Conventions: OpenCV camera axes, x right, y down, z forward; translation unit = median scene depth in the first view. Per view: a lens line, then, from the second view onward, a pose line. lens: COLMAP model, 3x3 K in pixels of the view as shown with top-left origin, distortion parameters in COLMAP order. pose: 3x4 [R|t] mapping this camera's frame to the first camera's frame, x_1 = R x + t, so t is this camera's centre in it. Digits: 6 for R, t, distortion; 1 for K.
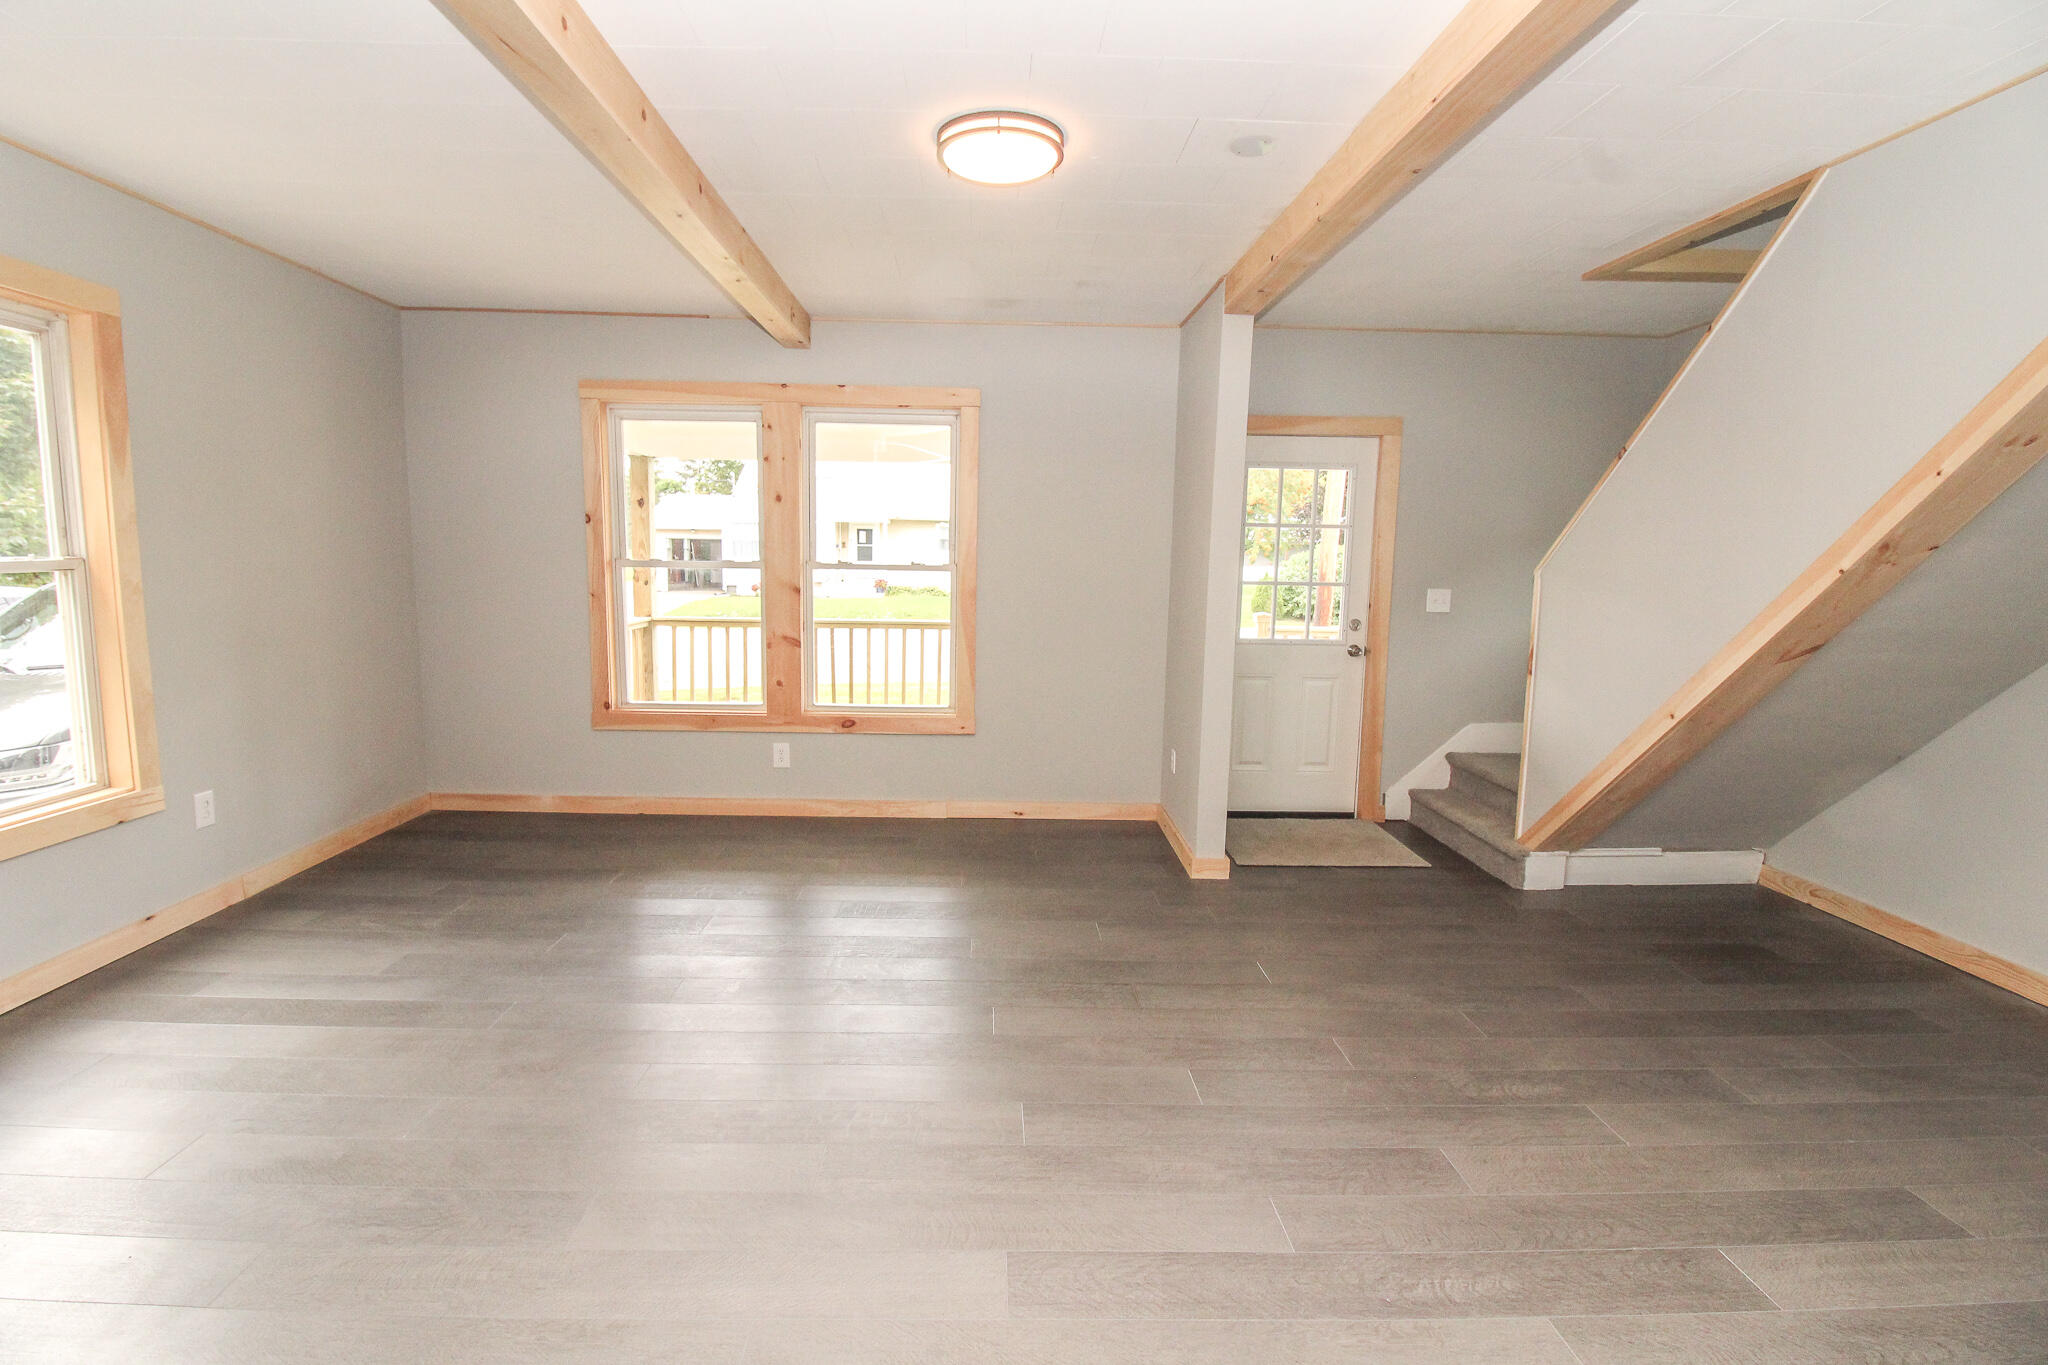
lens RADIAL K [[959.3, 0, 975.5], [0, 959.3, 670.0], [0, 0, 1]] dist [0.001675, 0.000185]
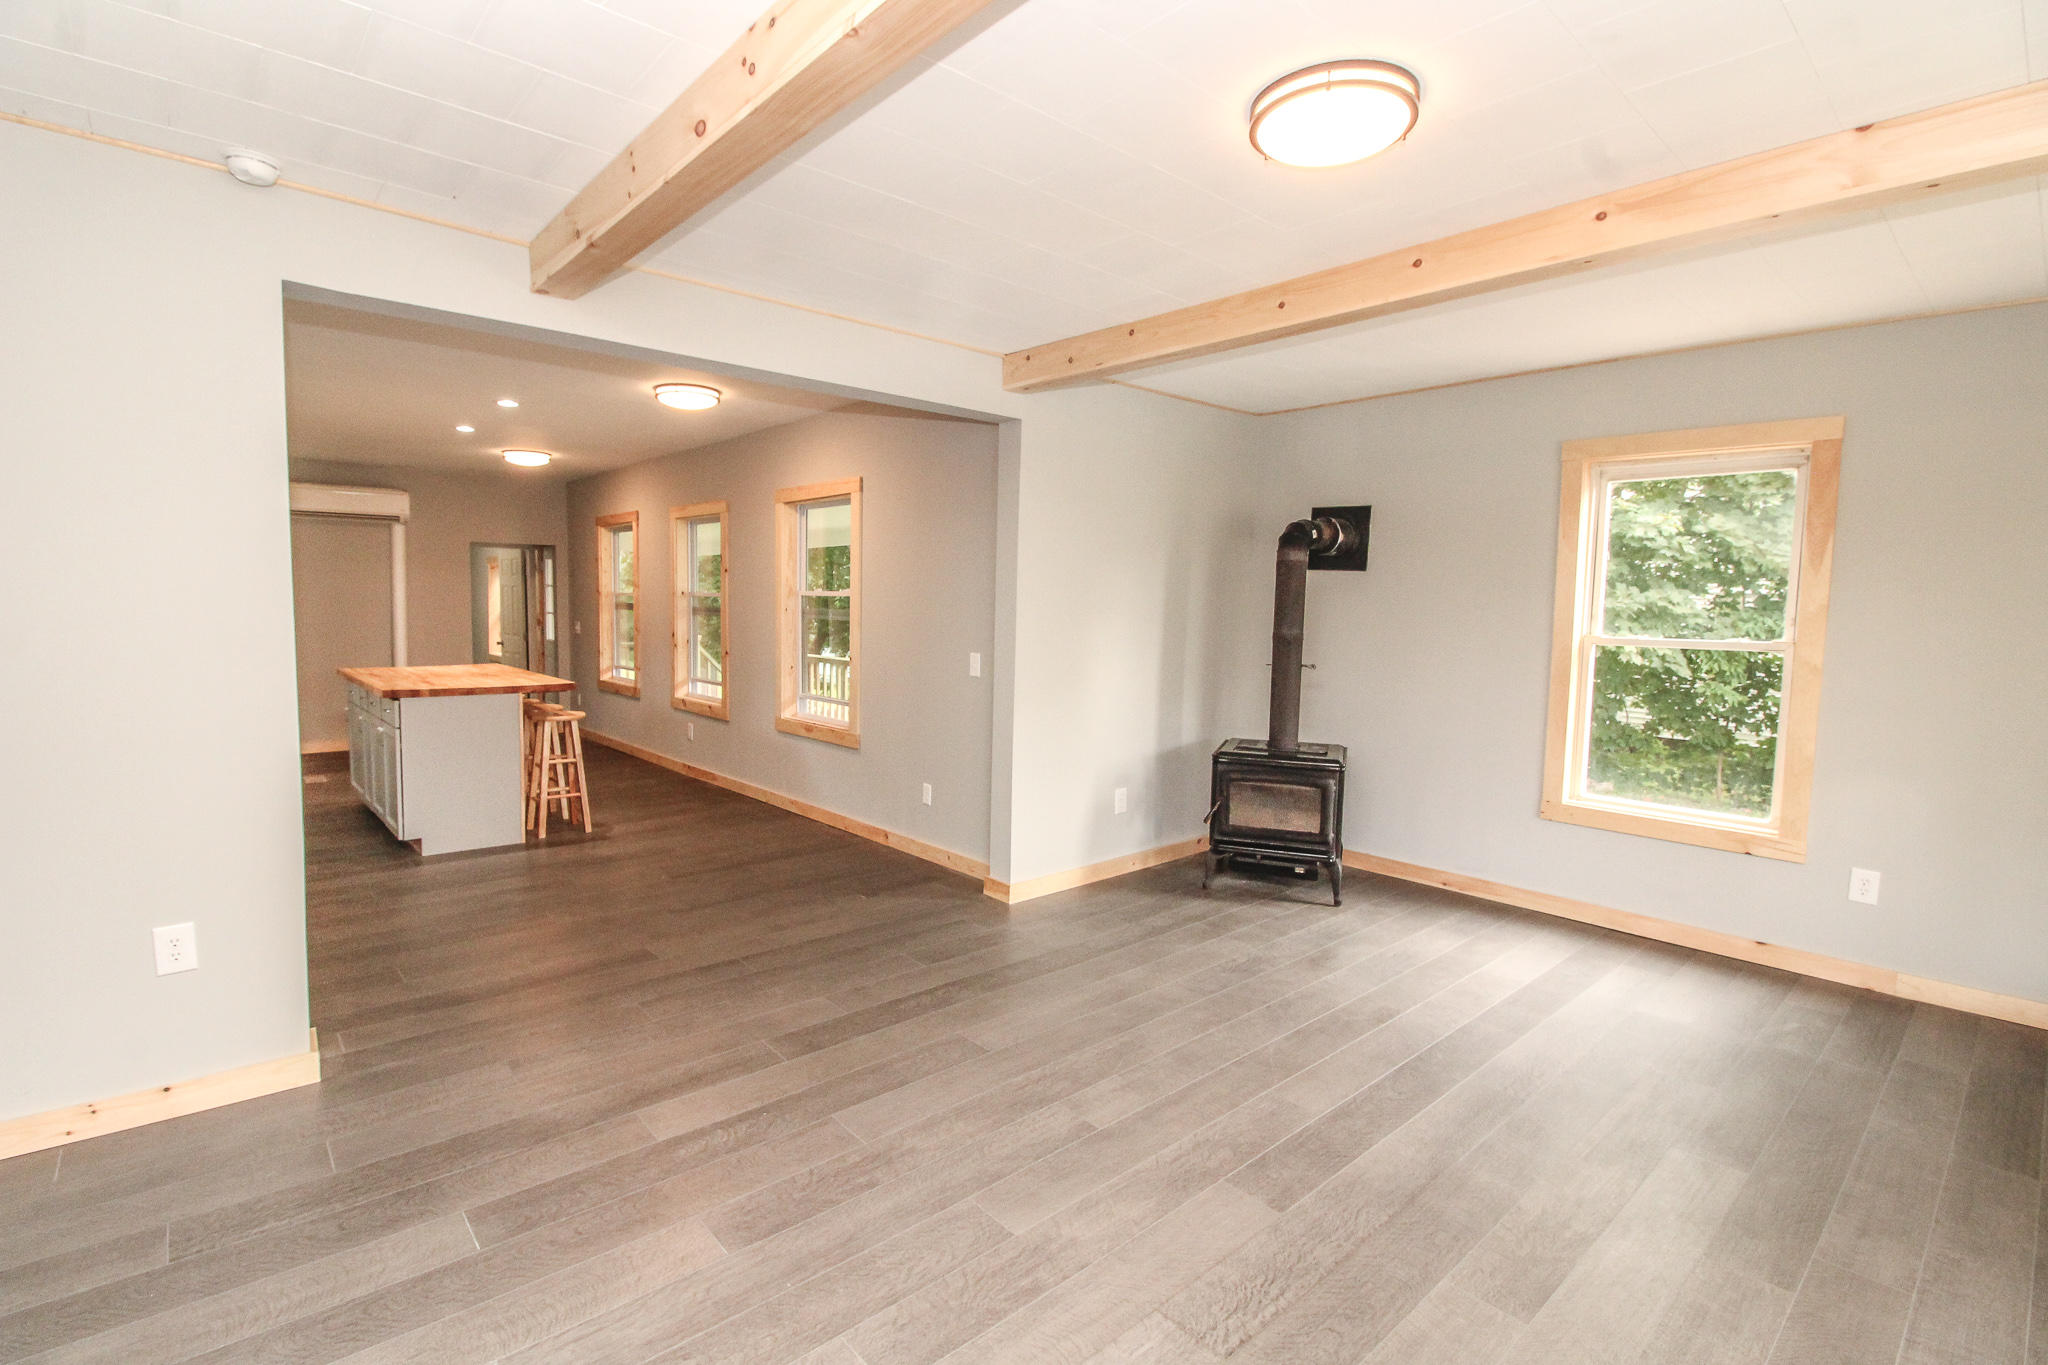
lens RADIAL K [[962.3, 0, 1024.0], [0, 962.3, 682.5], [0, 0, 1]] dist [-0.000530, -0.000222]
pose [[-0.749964, 0.023137, -0.661074, 0.414440], [-0.115950, 0.979316, 0.165816, -0.102123], [0.651237, 0.201007, -0.731769, 0.836885]]
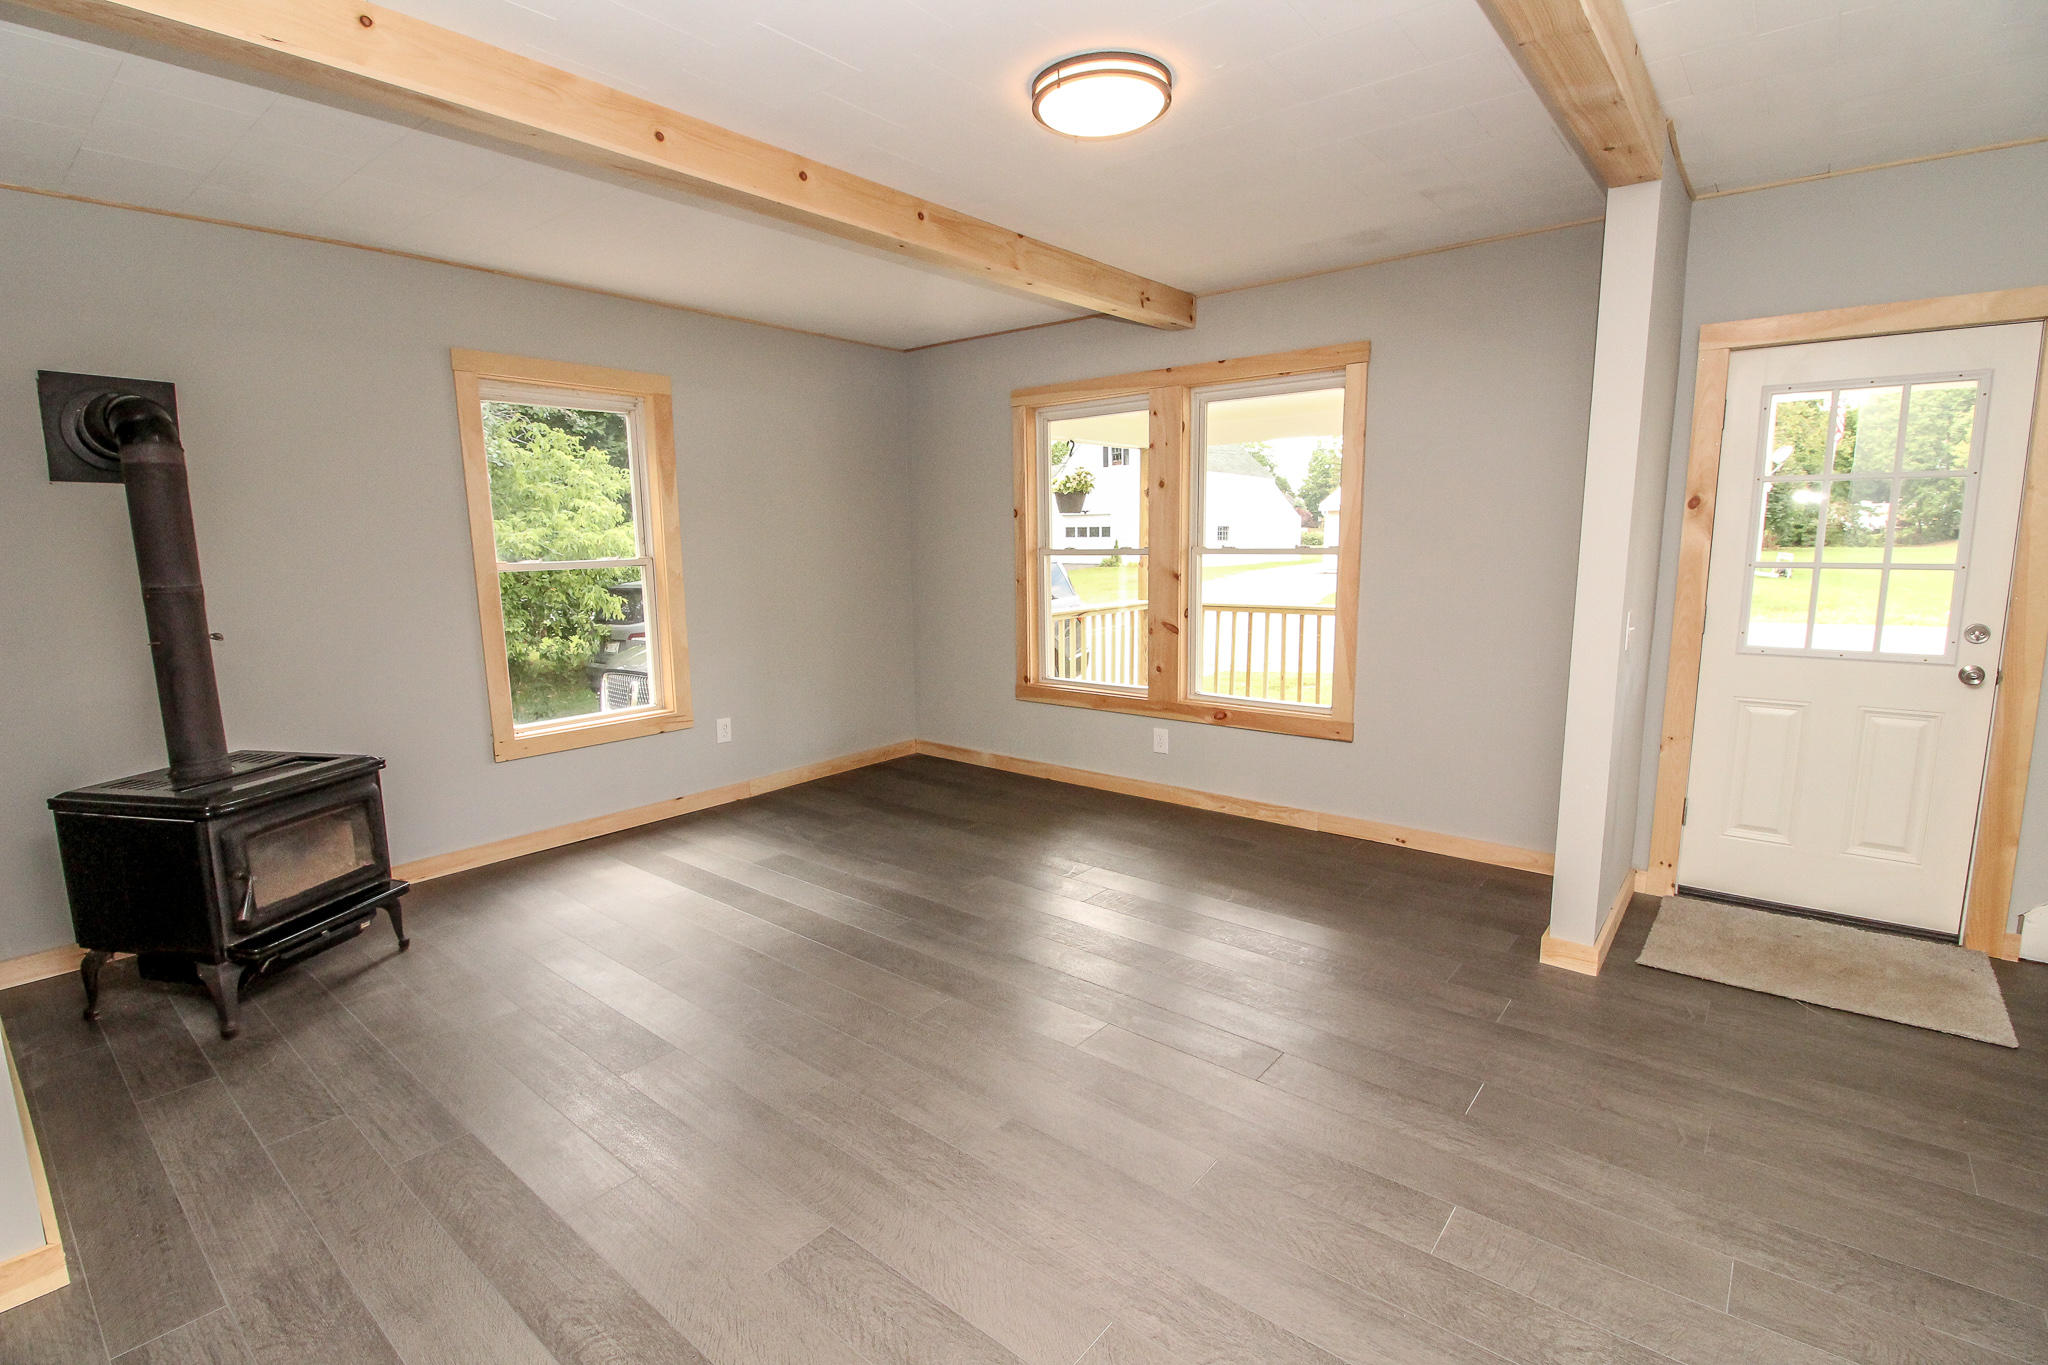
lens RADIAL K [[928.0, 0, 1024.0], [0, 928.0, 682.5], [0, 0, 1]] dist [-0.011462, -0.000033]
pose [[0.762347, 0.070856, -0.643278, 0.319752], [-0.051073, 0.997475, 0.049345, -0.013306], [0.645150, -0.004764, 0.764041, 0.168306]]
